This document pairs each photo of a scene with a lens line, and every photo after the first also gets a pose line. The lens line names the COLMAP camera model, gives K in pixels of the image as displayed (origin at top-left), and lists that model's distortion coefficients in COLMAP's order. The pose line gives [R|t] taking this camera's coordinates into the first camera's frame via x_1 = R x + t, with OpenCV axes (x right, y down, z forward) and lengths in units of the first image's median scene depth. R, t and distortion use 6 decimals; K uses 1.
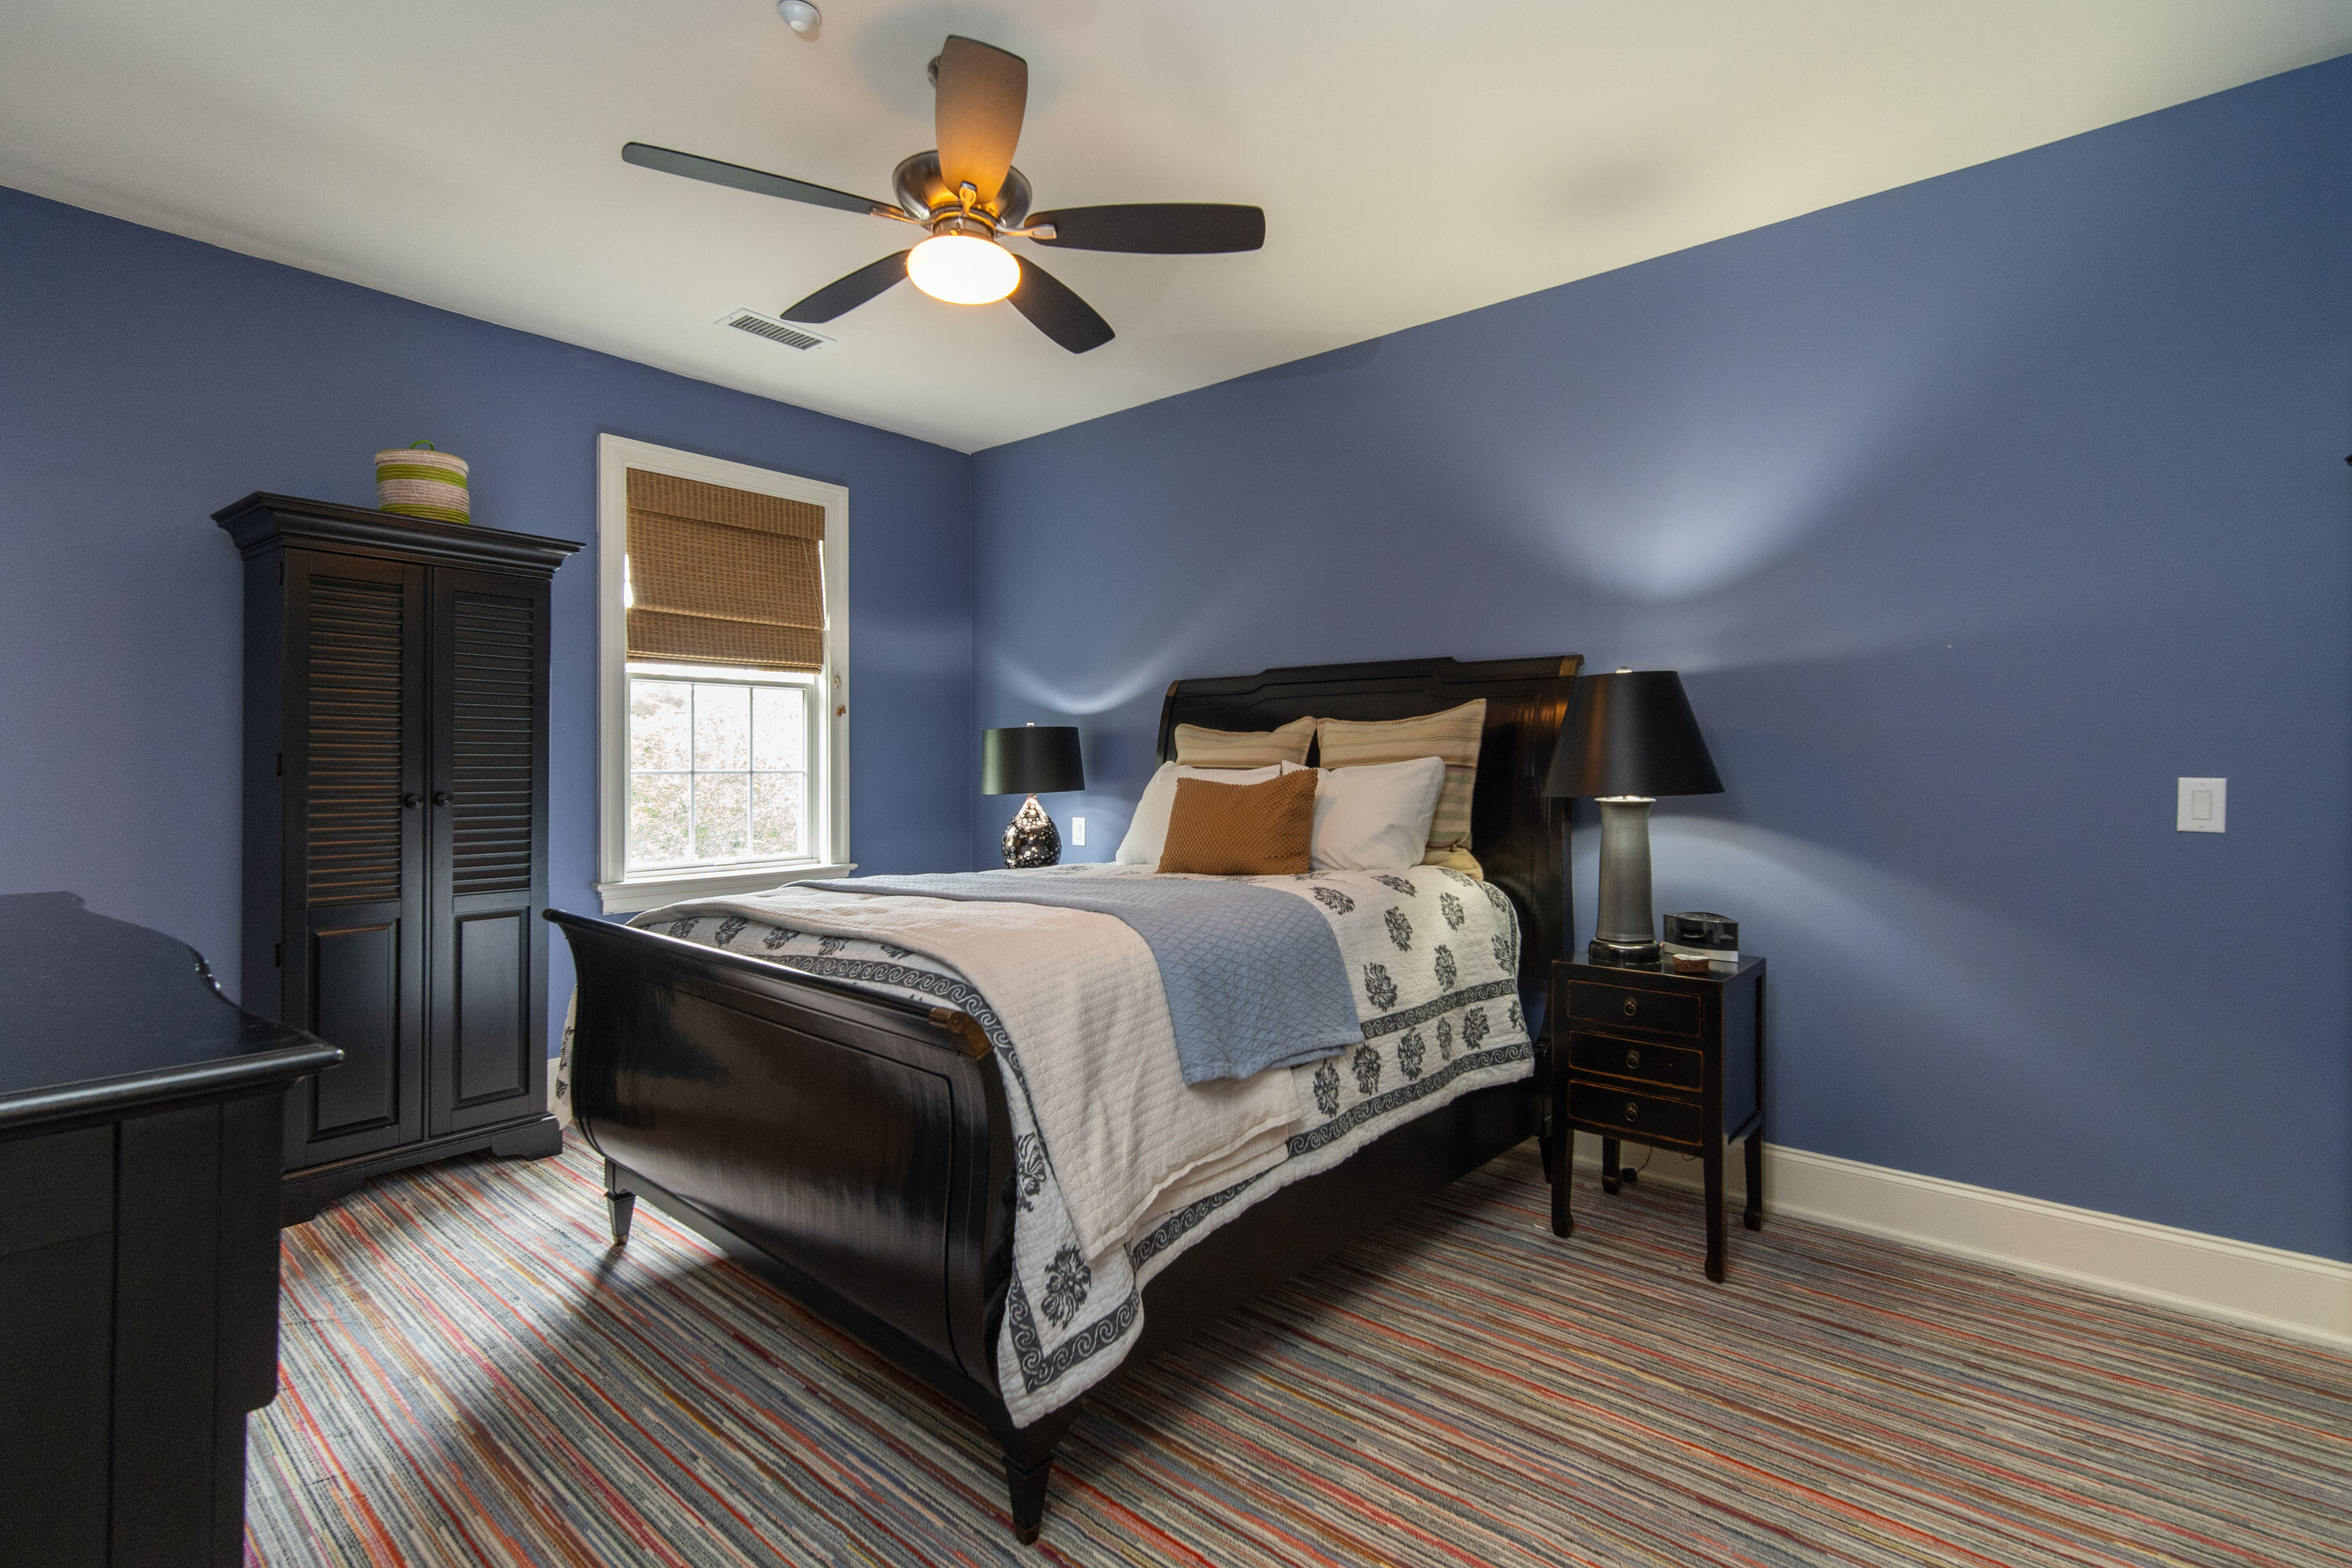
lens RADIAL K [[1044.6, 0, 1209.3], [0, 1044.6, 691.1], [0, 0, 1]] dist [0.003390, 0.001900]
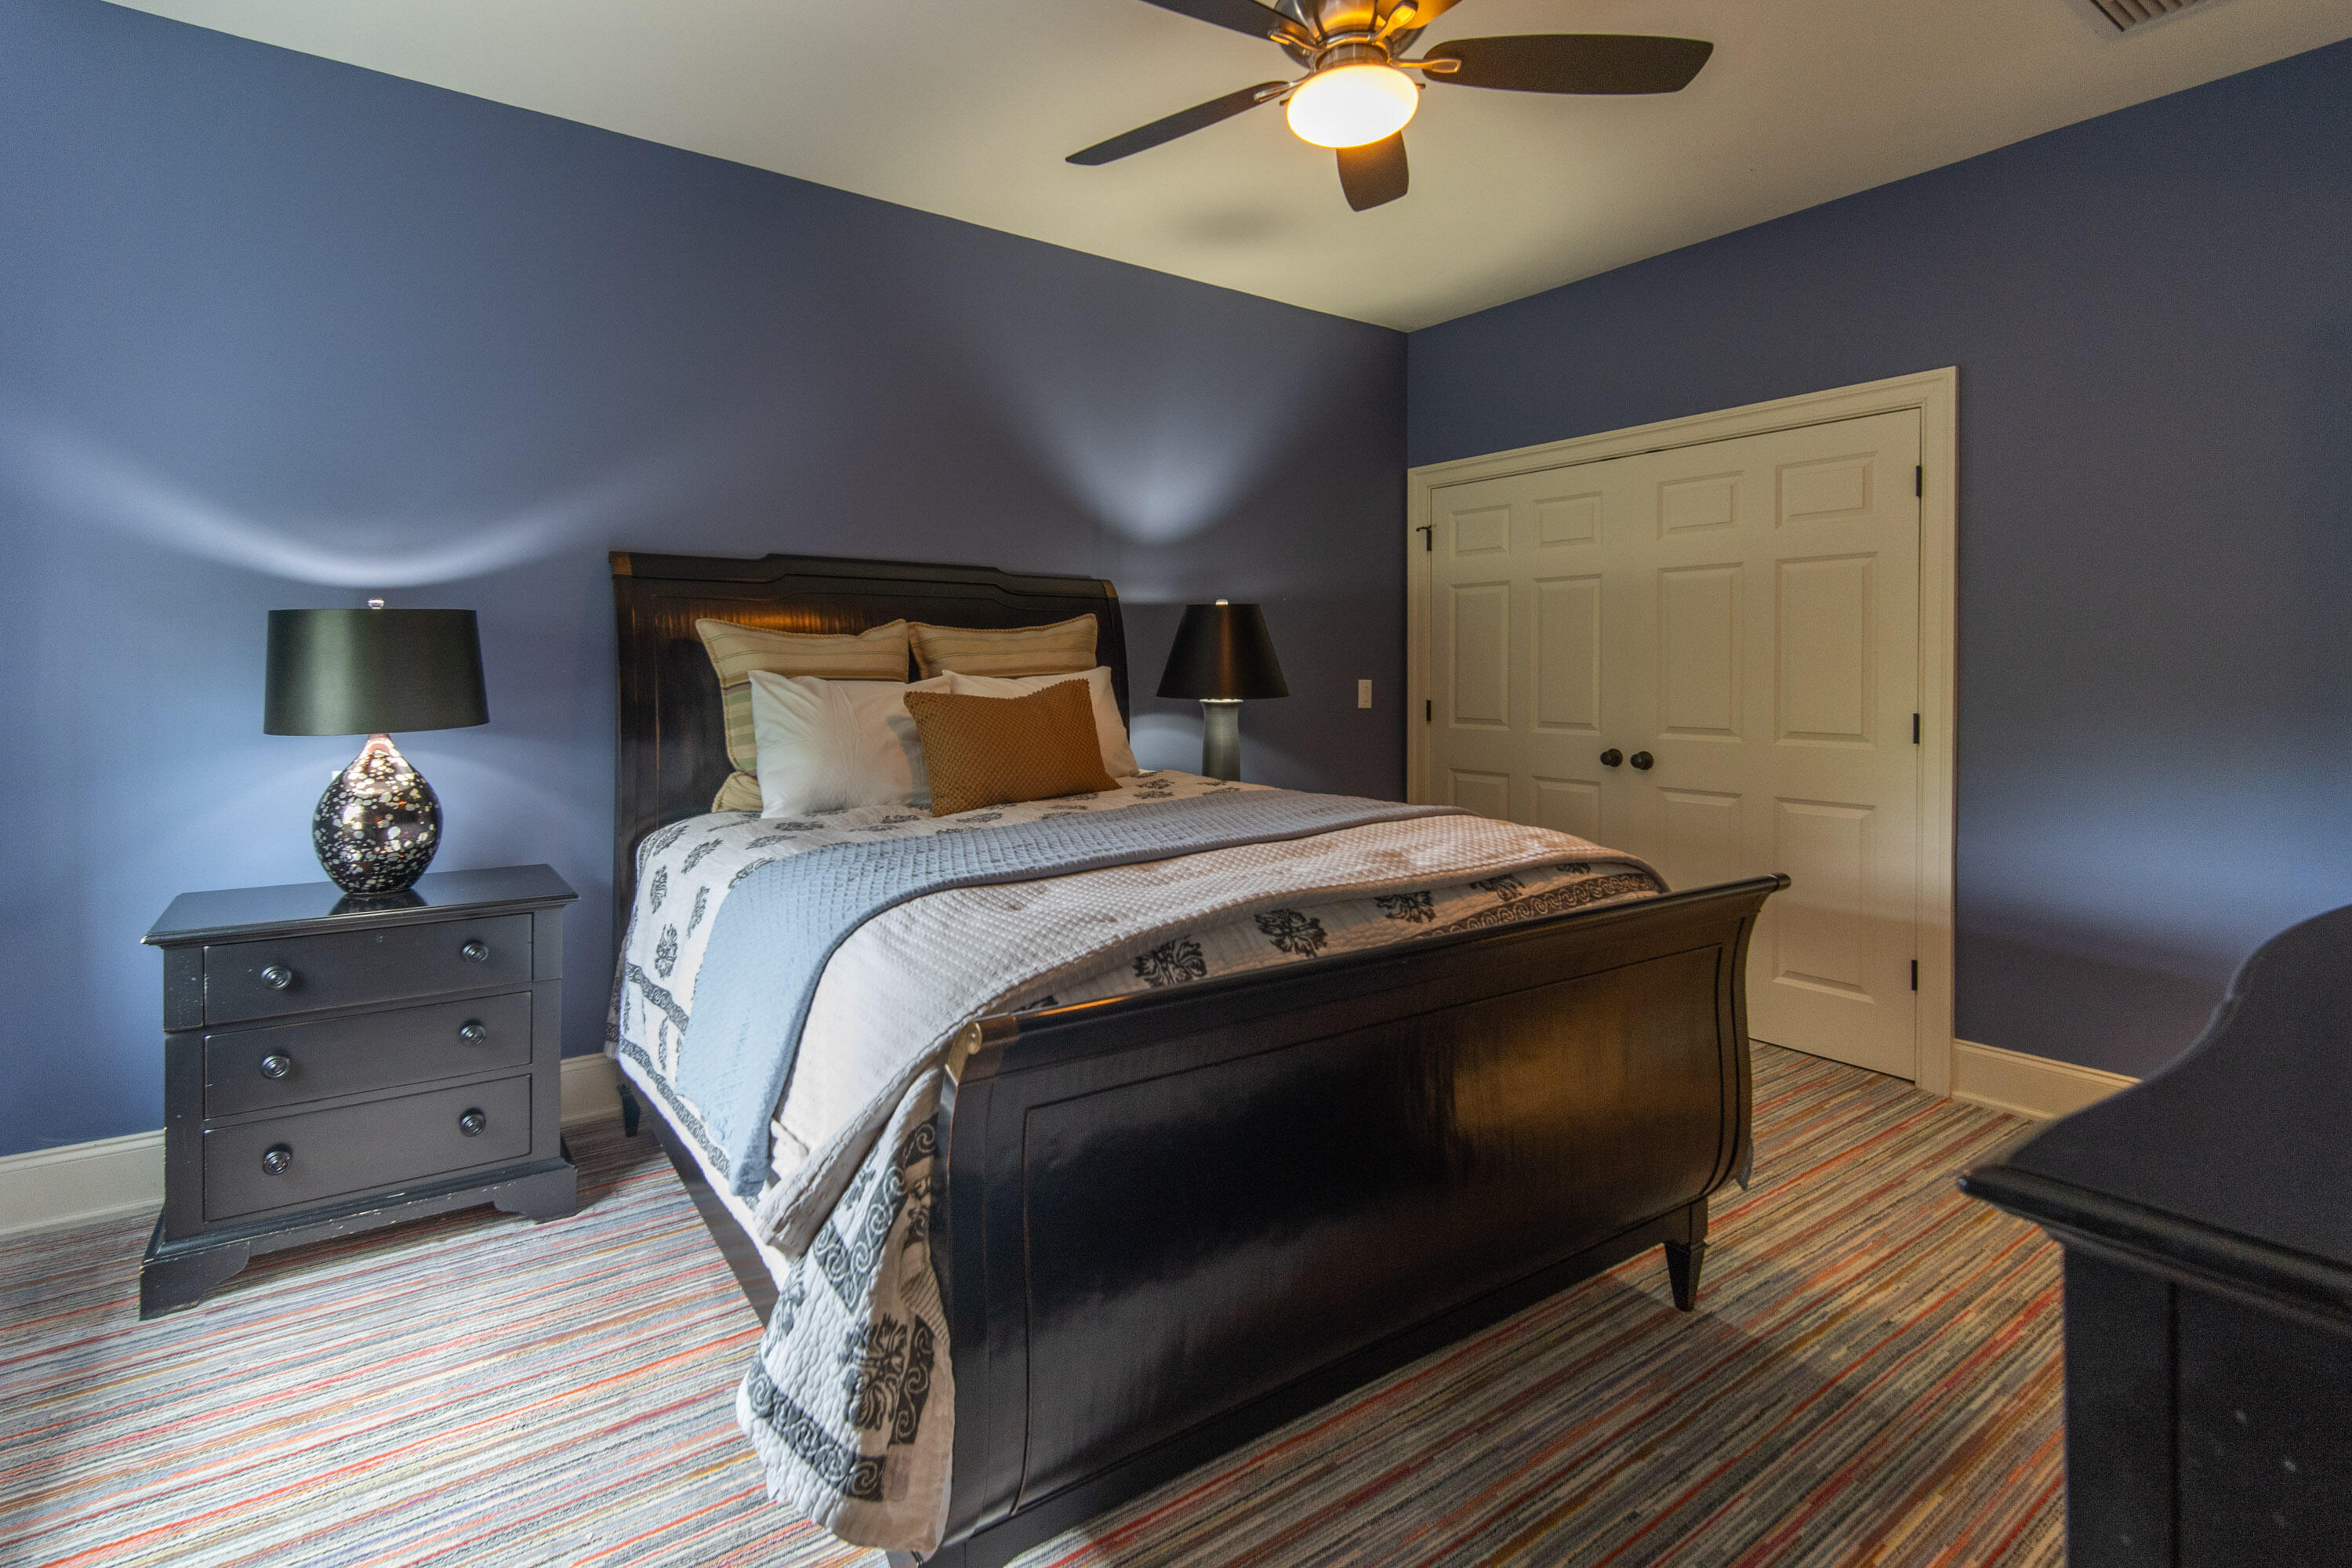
lens RADIAL K [[1096.8, 0, 1065.9], [0, 1096.8, 610.8], [0, 0, 1]] dist [0.003162, -0.000165]
pose [[0.310885, 0.051154, 0.949070, -1.114440], [-0.064929, 0.997361, -0.032488, 0.057463], [-0.948227, -0.051522, 0.313386, 0.889924]]
